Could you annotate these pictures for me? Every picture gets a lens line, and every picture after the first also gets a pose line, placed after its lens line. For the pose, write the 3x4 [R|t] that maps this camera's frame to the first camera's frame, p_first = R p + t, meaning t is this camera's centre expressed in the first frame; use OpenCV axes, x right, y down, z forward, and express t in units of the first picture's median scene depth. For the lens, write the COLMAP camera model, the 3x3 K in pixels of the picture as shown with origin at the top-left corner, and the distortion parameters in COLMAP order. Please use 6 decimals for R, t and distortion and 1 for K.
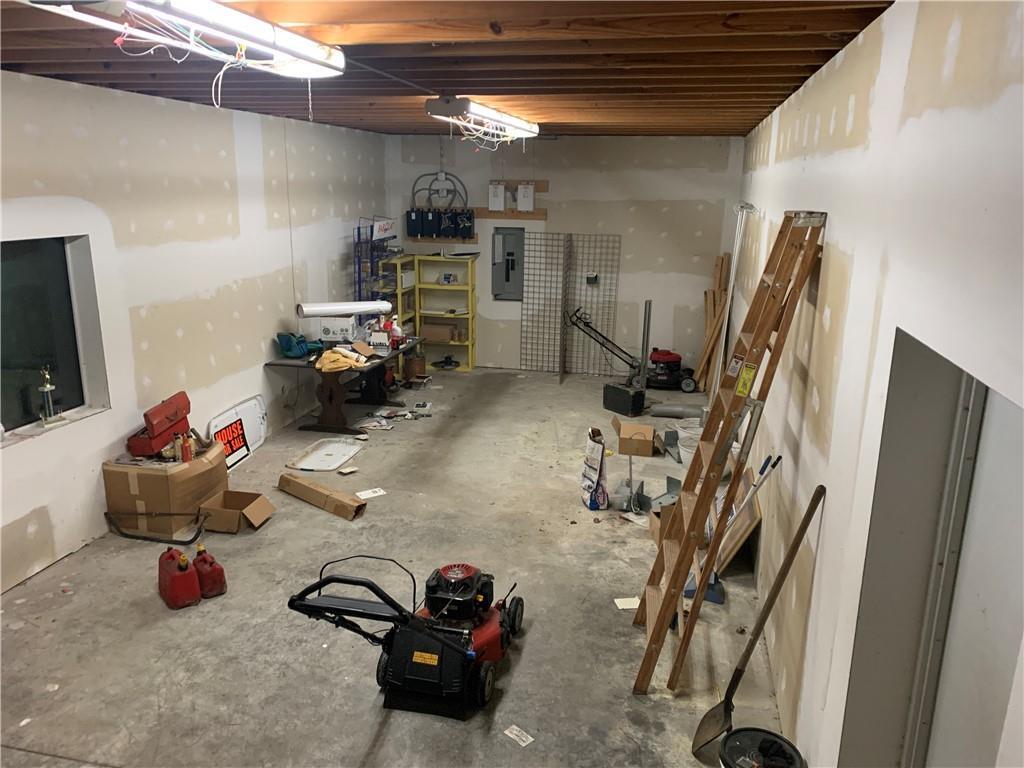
lens RADIAL K [[790.9, 0, 515.6], [0, 790.9, 384.6], [0, 0, 1]] dist [0.041761, -0.045927]
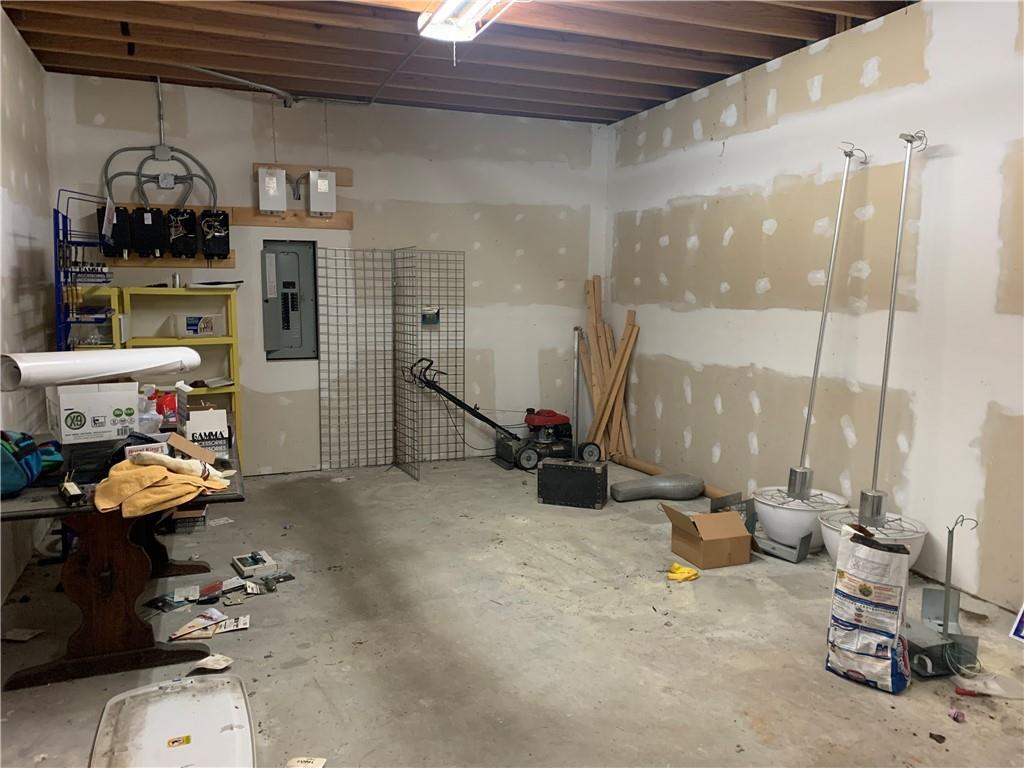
lens RADIAL K [[790.9, 0, 527.8], [0, 790.9, 361.6], [0, 0, 1]] dist [0.041761, -0.045927]
pose [[0.823483, -0.064964, 0.563609, -0.215230], [0.147389, 0.983810, -0.101951, -0.016379], [-0.547861, 0.167025, 0.819726, 0.417388]]
